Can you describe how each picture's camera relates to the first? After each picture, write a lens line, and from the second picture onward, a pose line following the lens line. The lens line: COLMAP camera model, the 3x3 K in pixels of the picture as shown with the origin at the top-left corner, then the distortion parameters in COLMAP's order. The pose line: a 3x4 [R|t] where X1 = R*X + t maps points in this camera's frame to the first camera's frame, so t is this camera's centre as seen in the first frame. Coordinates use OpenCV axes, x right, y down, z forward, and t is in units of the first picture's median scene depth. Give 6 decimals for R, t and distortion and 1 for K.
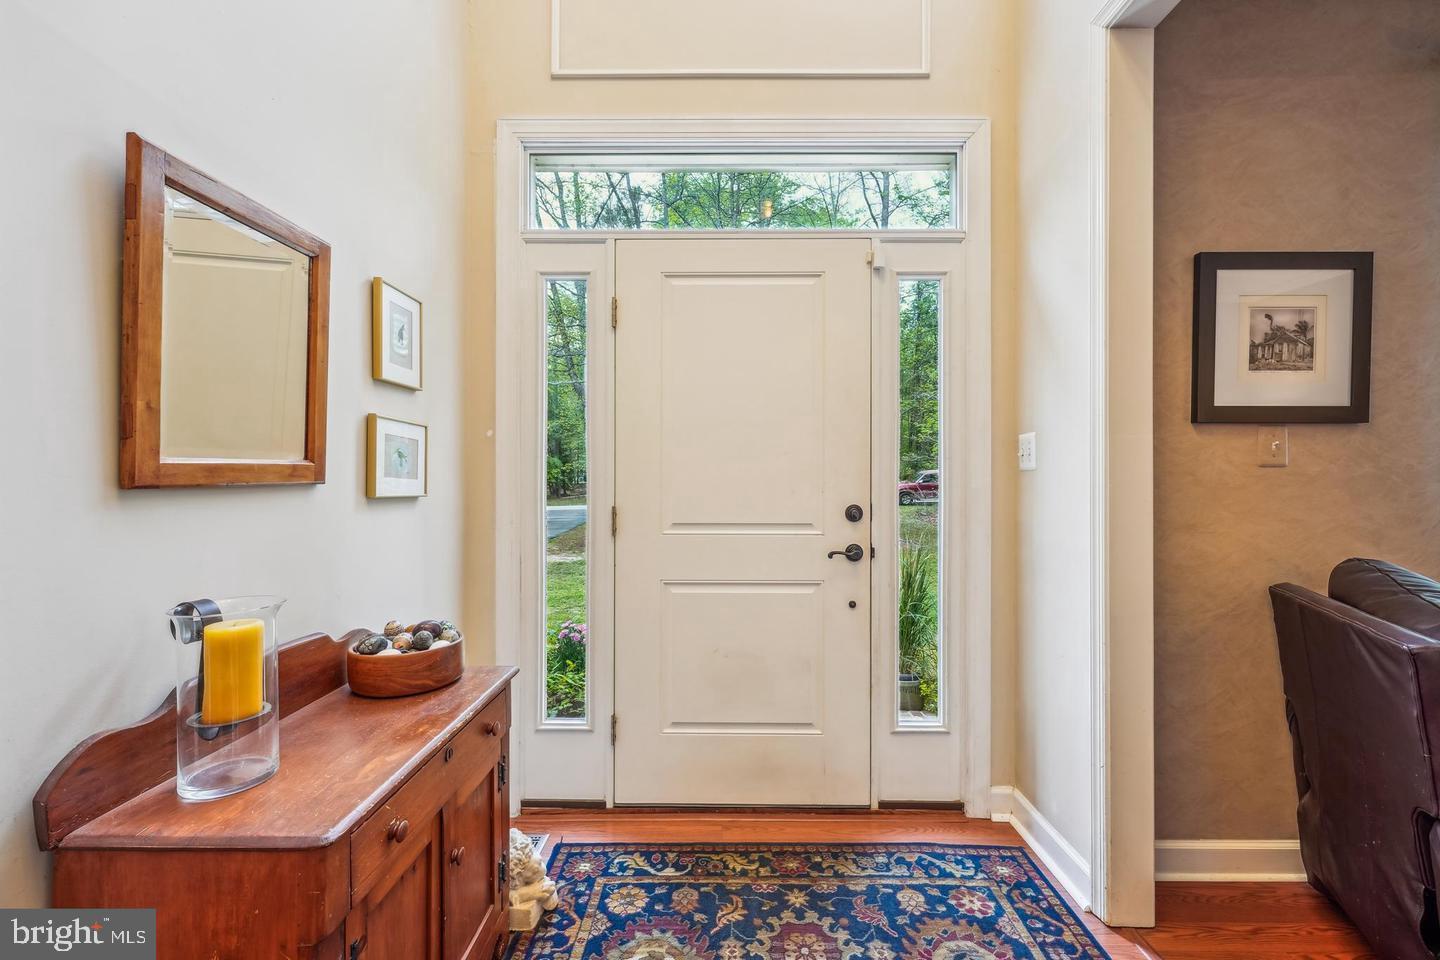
lens RADIAL K [[594.1, 0, 714.6], [0, 594.1, 482.3], [0, 0, 1]] dist [0.001171, -0.000594]
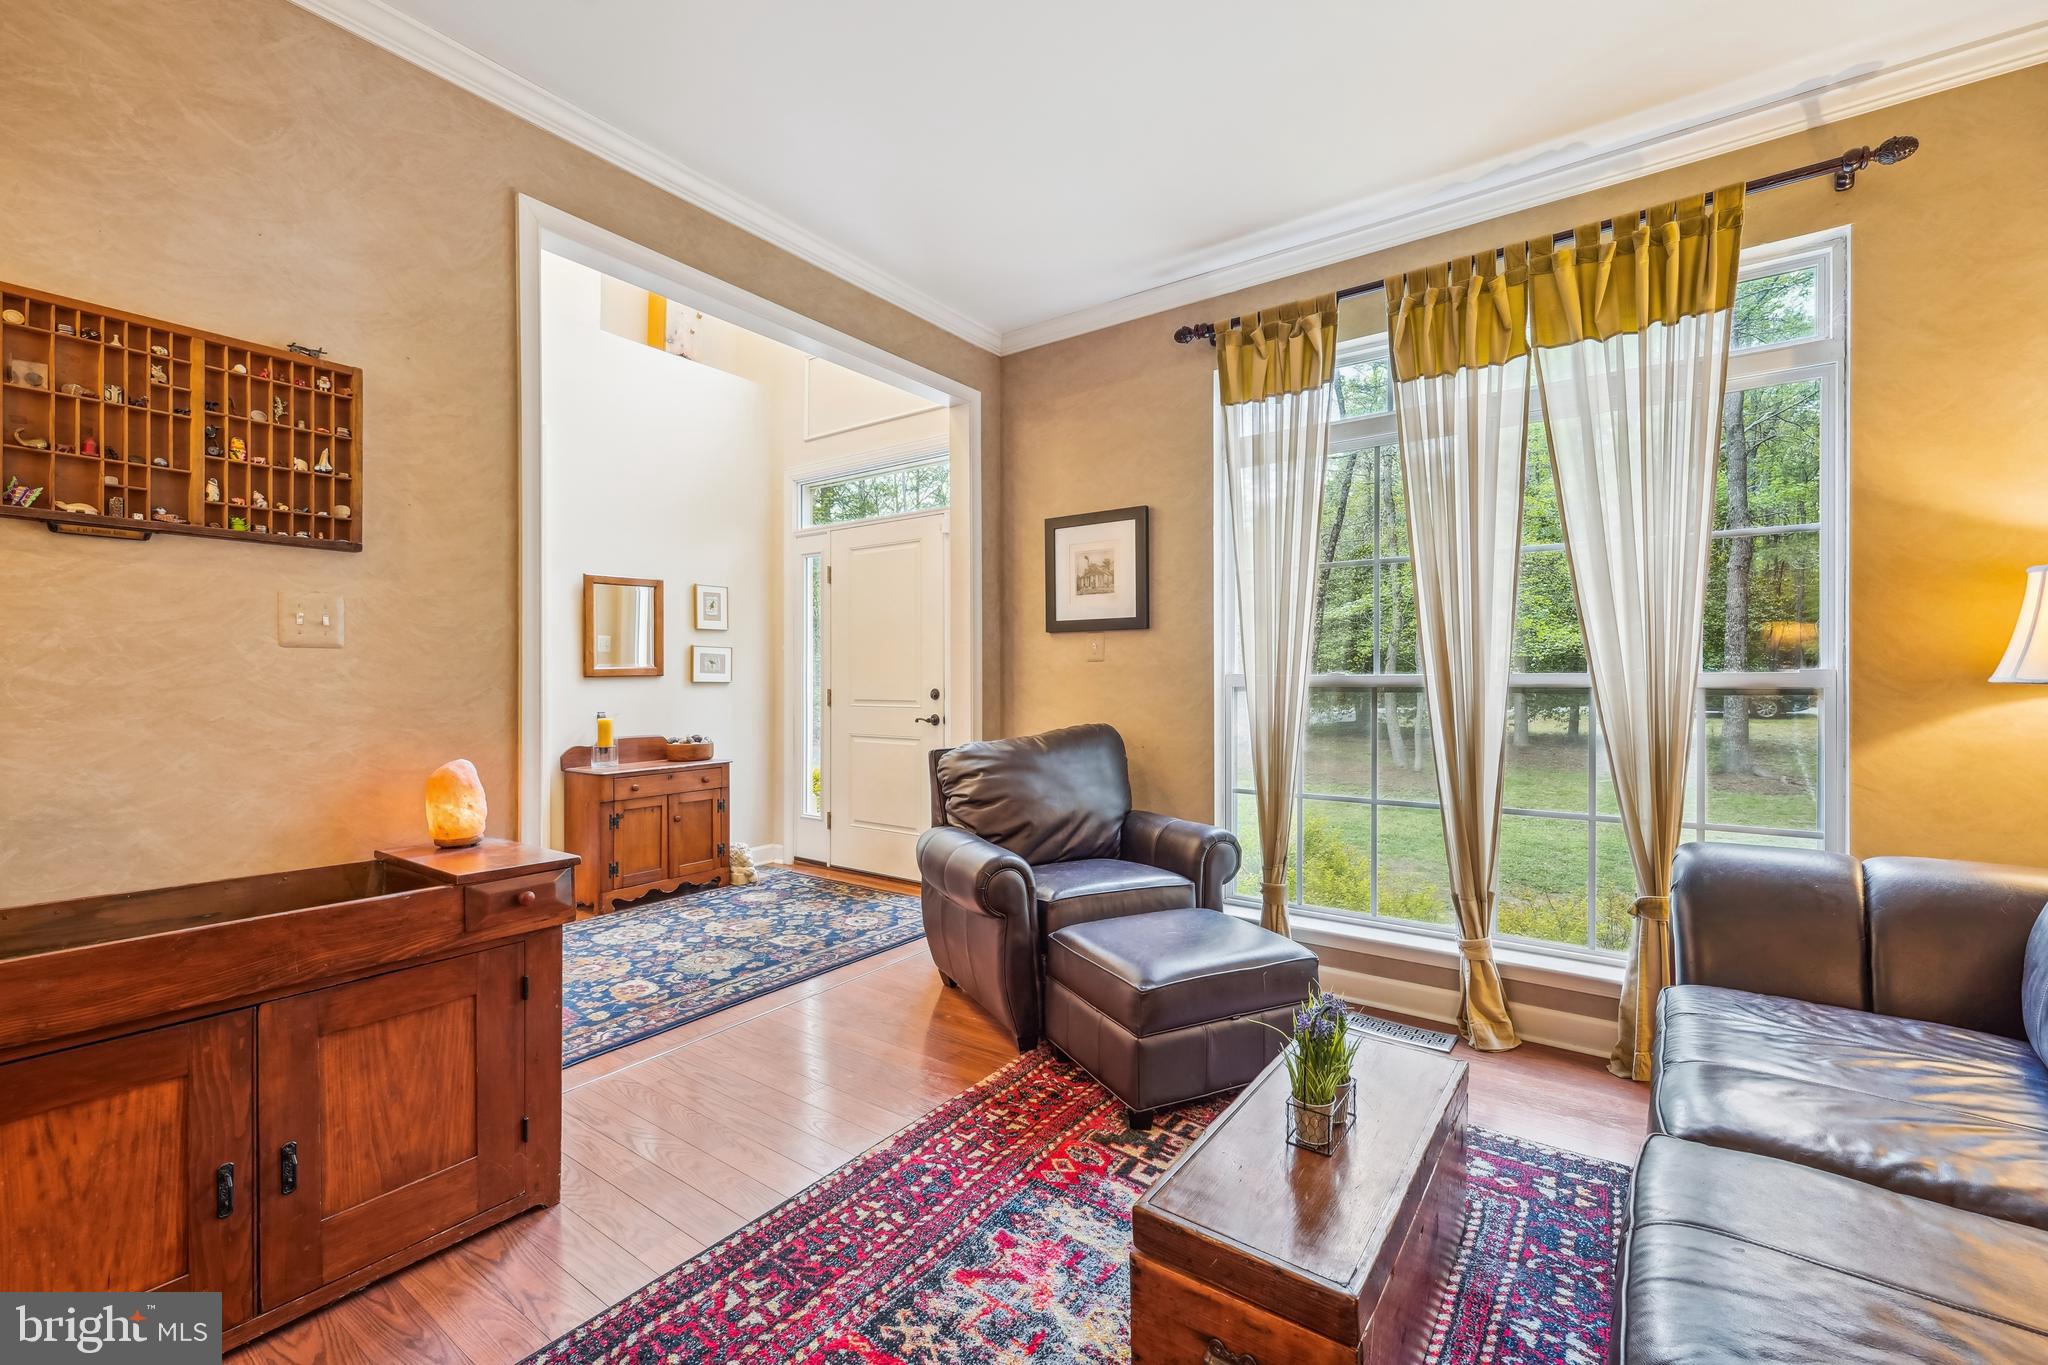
lens RADIAL K [[844.9, 0, 1039.1], [0, 844.9, 681.7], [0, 0, 1]] dist [0.001171, -0.000594]
pose [[0.822135, -0.001366, -0.569291, 2.014742], [0.004463, 0.999982, 0.004046, 0.014133], [0.569275, -0.005868, 0.822126, -0.763274]]
